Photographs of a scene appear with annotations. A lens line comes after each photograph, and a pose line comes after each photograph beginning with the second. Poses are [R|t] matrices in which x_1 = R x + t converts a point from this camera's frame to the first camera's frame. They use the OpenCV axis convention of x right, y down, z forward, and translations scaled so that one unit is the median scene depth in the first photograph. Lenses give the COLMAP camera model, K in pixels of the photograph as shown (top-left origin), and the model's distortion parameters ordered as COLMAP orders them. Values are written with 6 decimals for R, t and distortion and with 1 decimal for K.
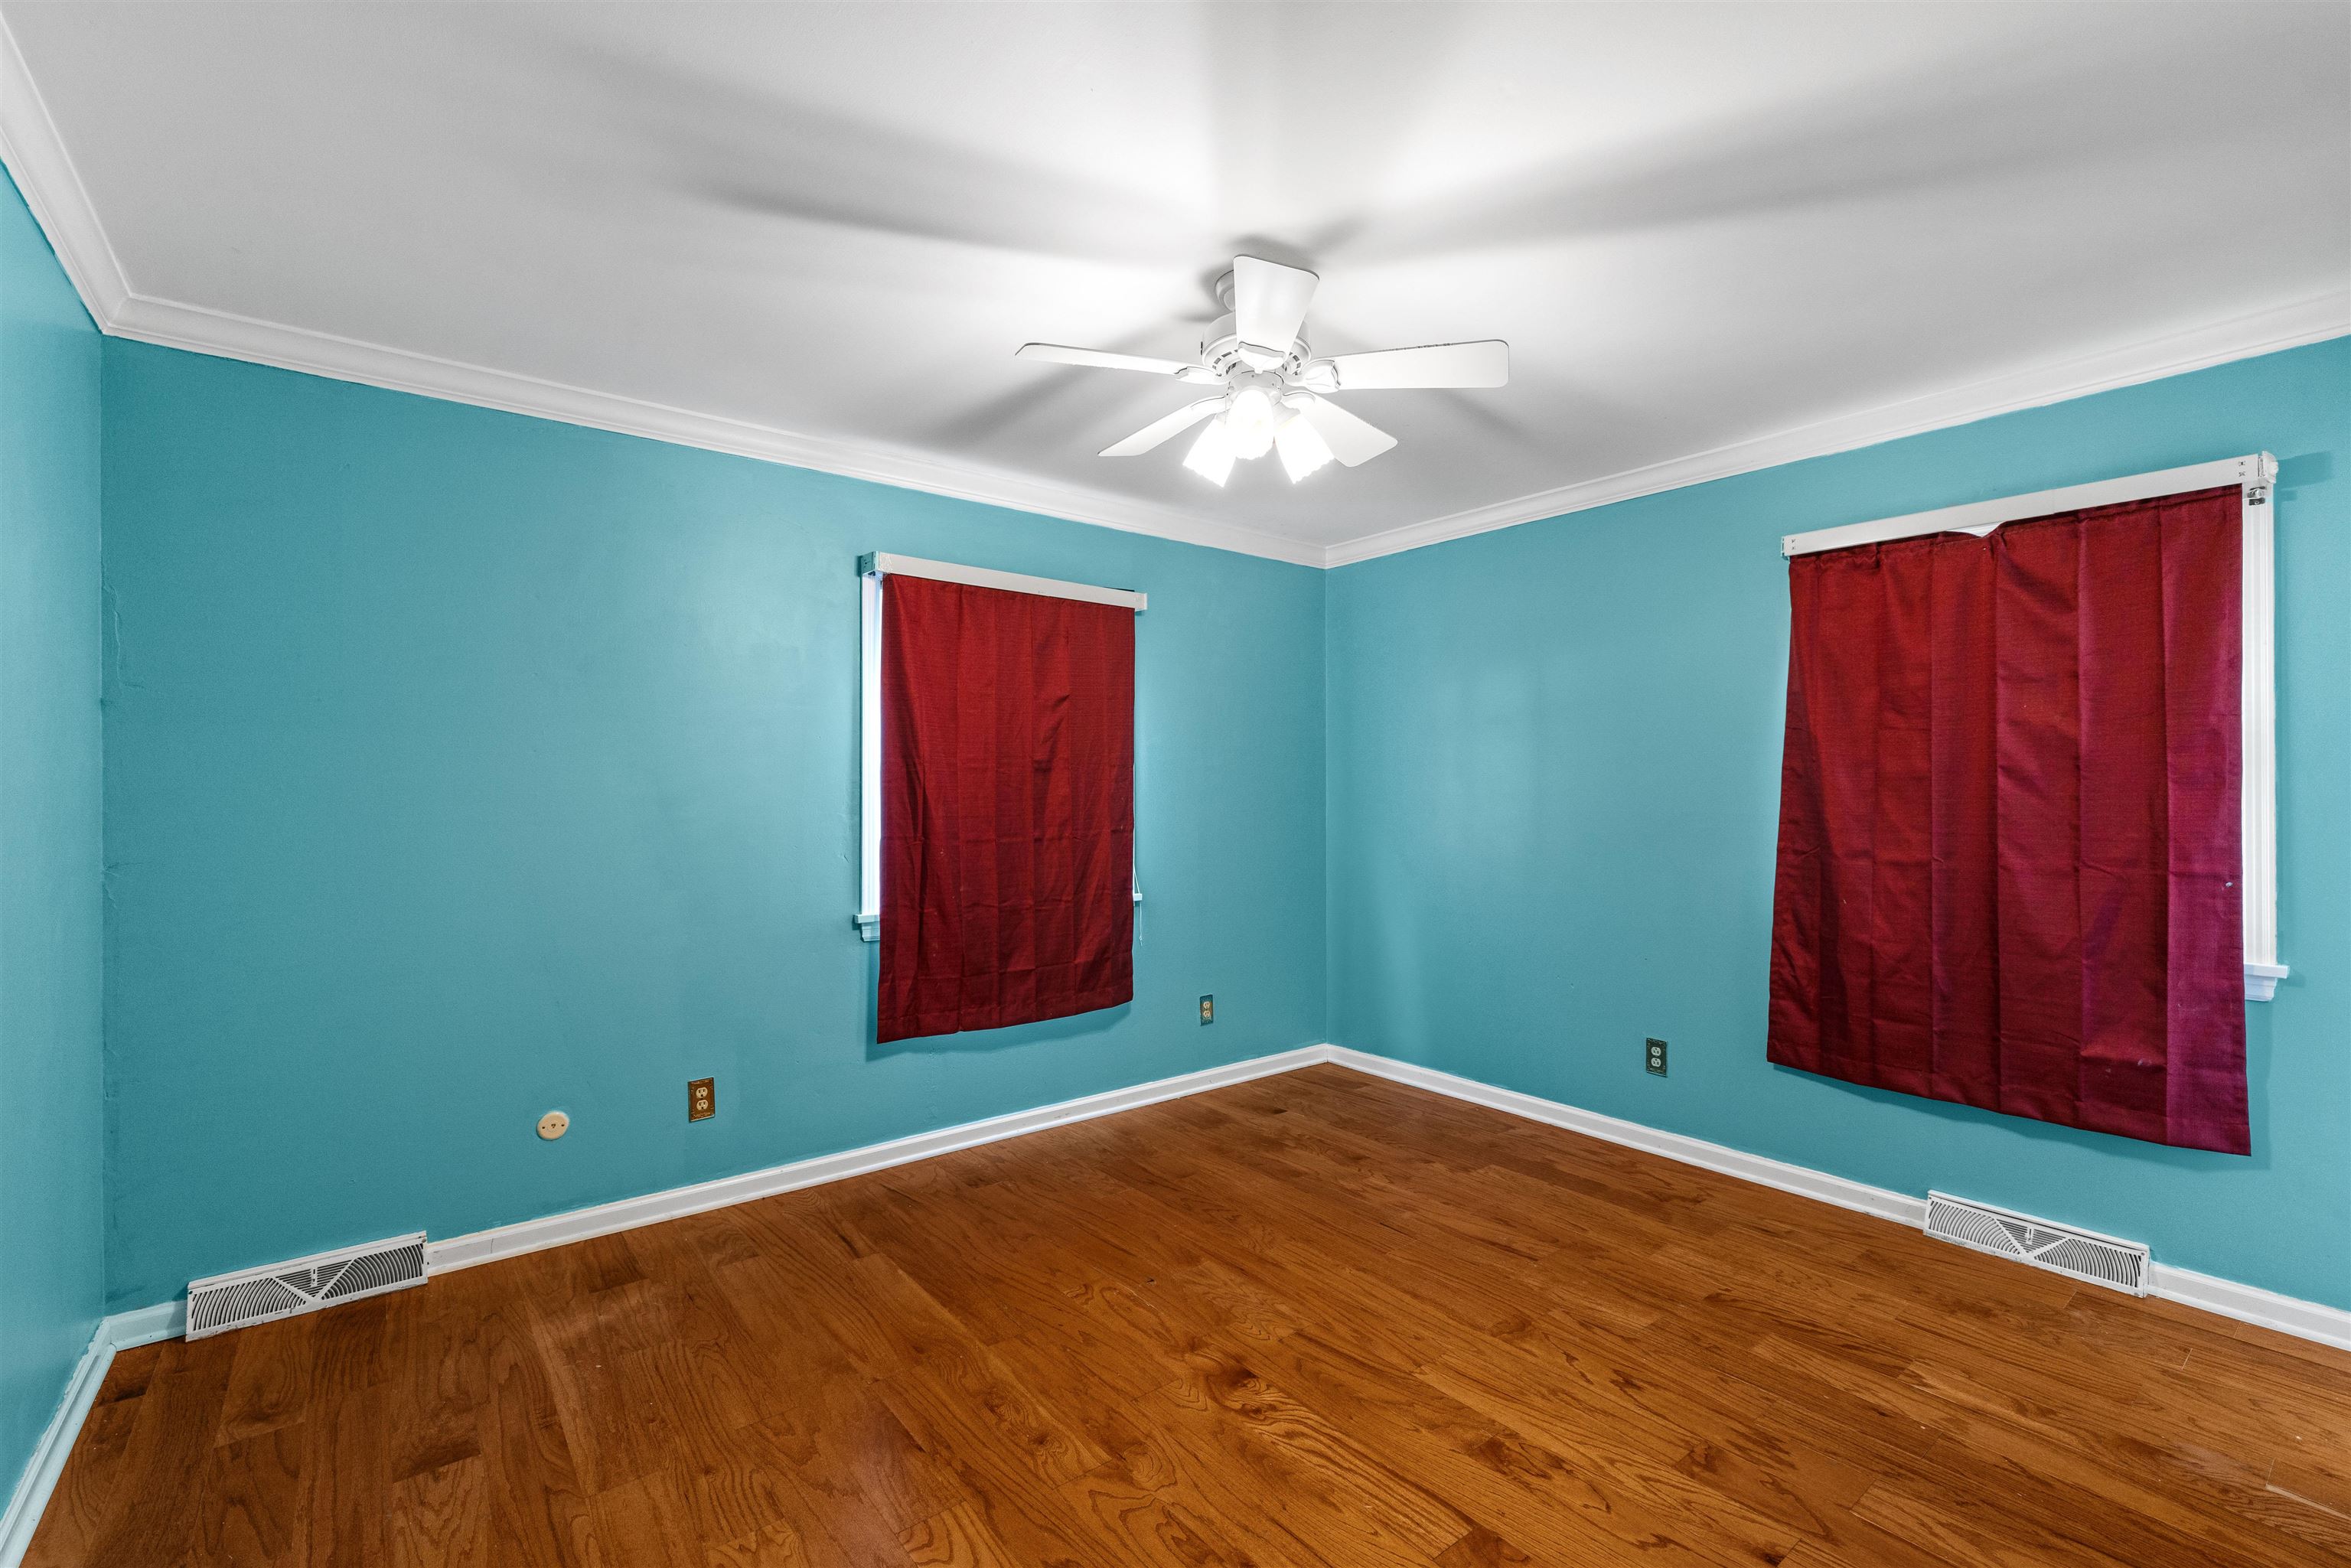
lens RADIAL K [[1021.6, 0, 1178.5], [0, 1021.6, 784.0], [0, 0, 1]] dist [-0.005268, 0.002873]
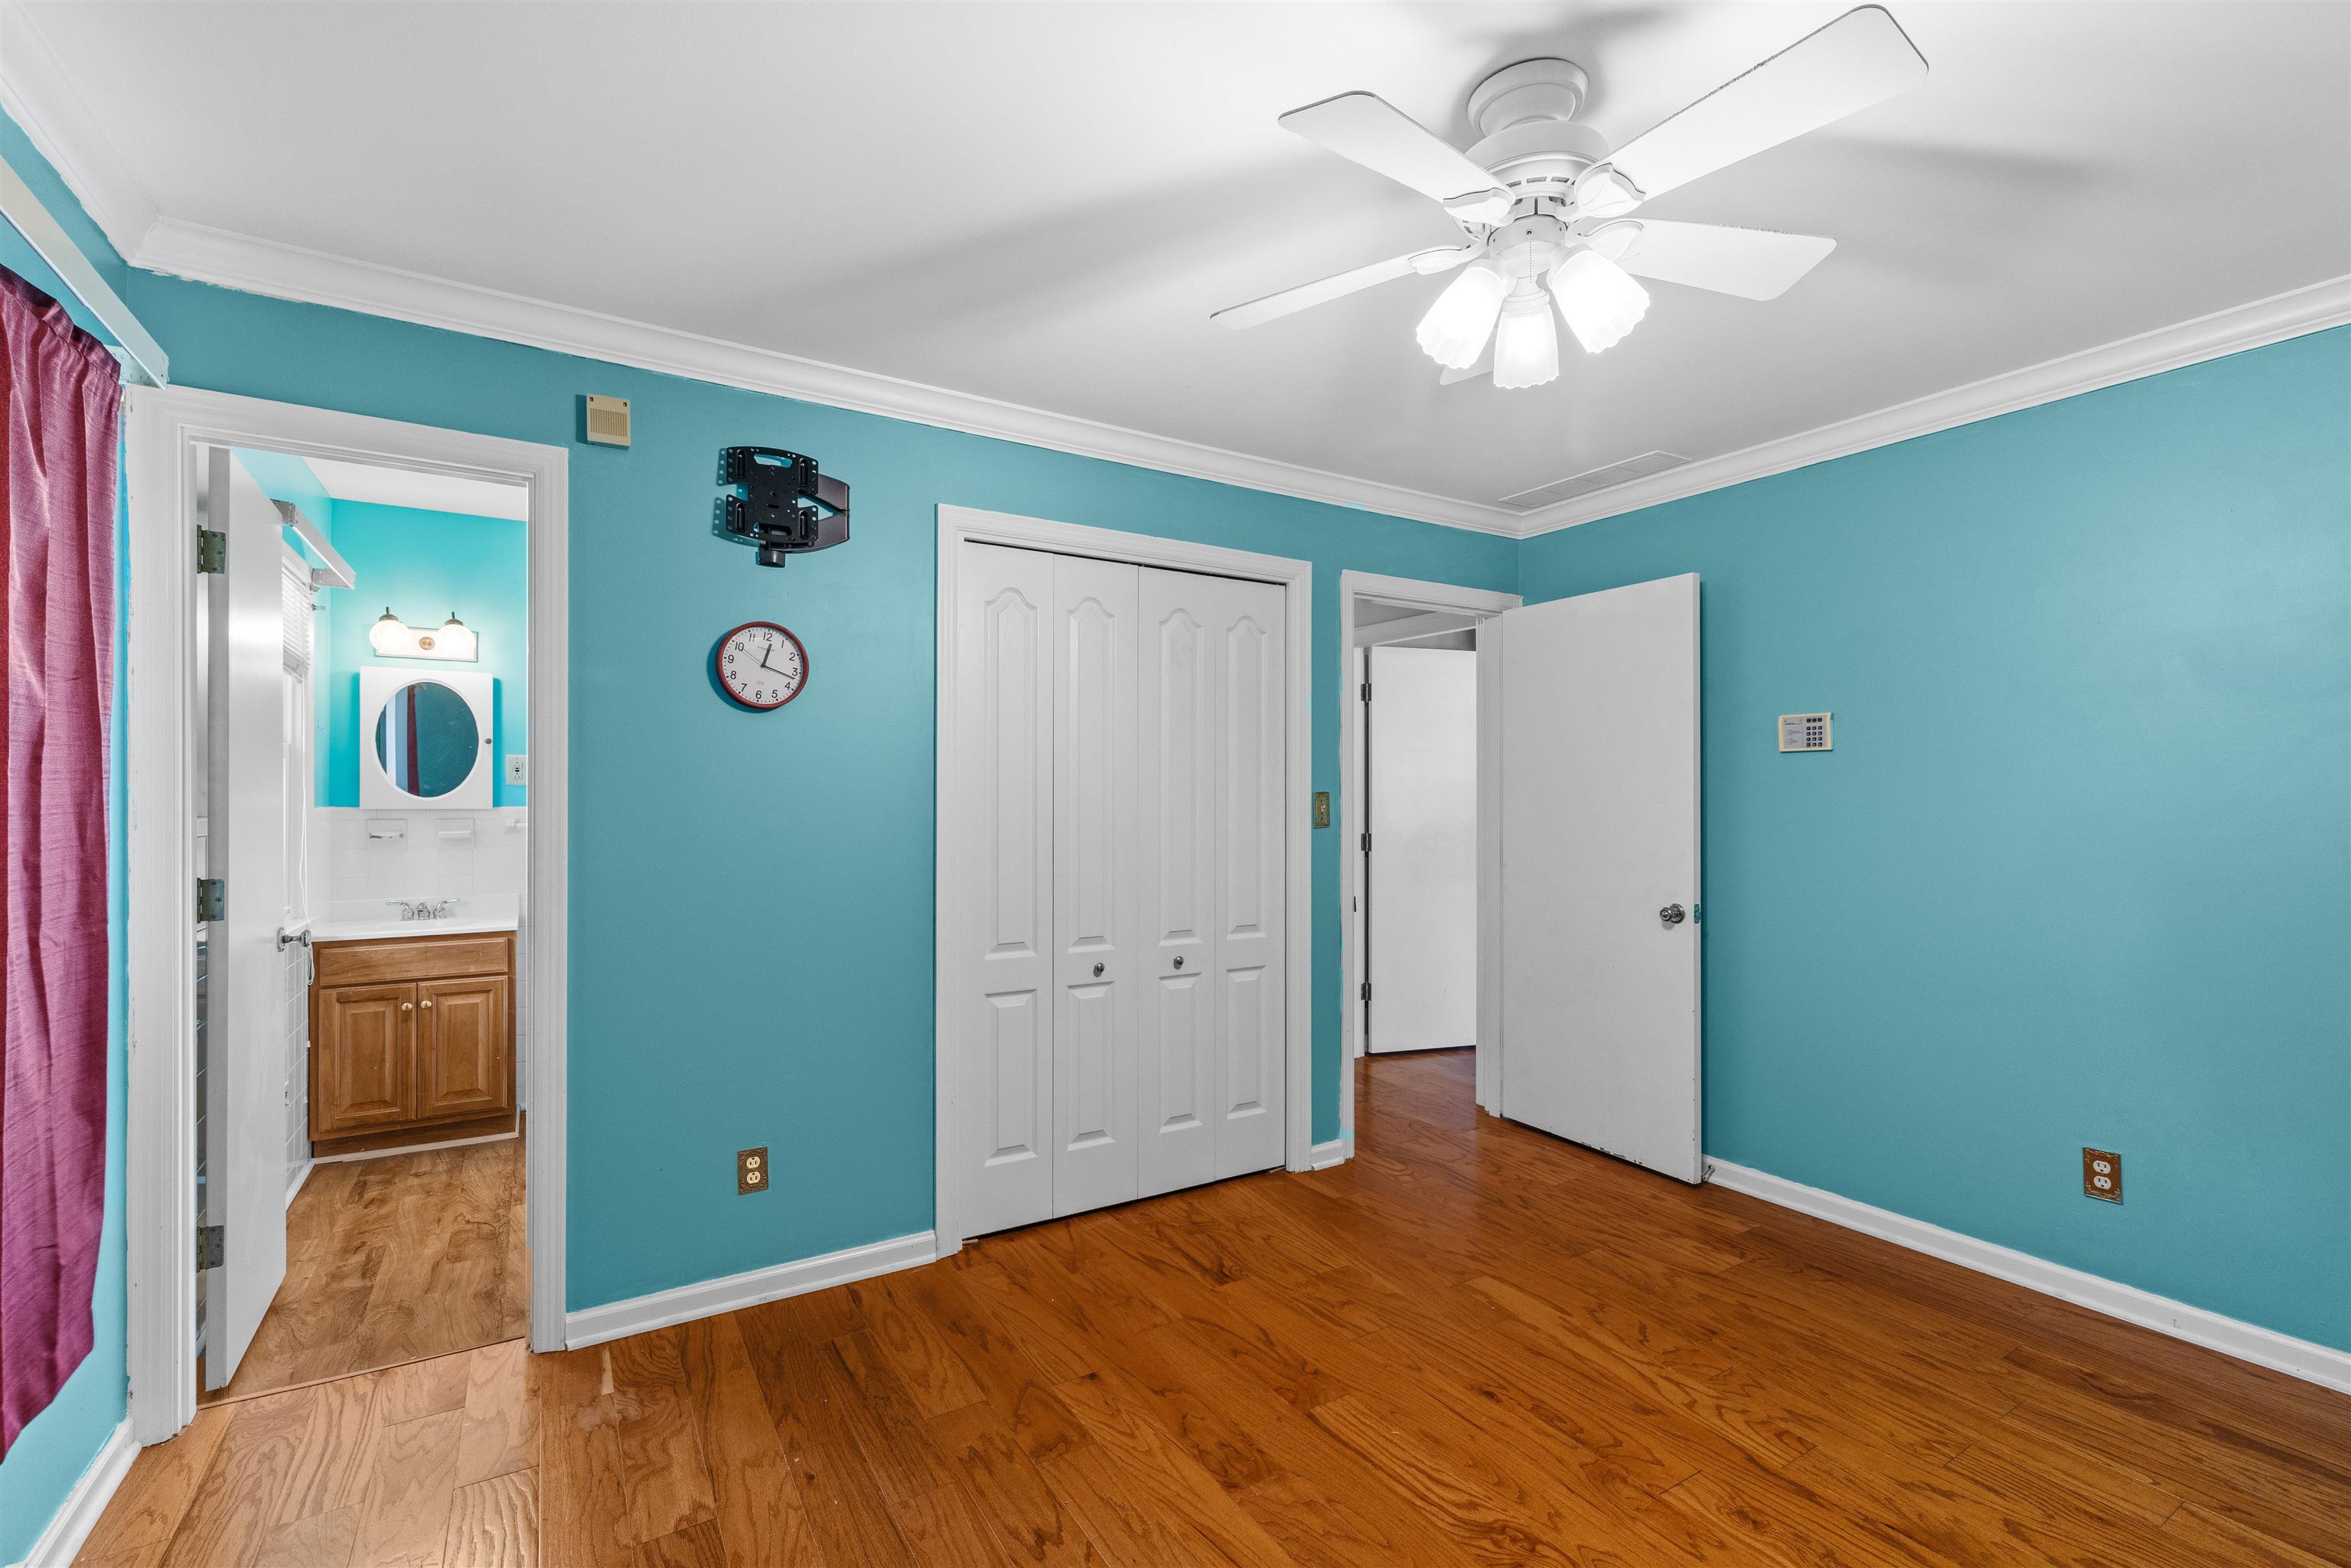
lens RADIAL K [[1021.6, 0, 1167.5], [0, 1021.6, 789.3], [0, 0, 1]] dist [-0.005268, 0.002873]
pose [[-0.991664, 0.001357, 0.128845, 0.265540], [0.000437, 0.999974, -0.007168, 0.004290], [-0.128851, -0.007052, -0.991639, 1.974718]]
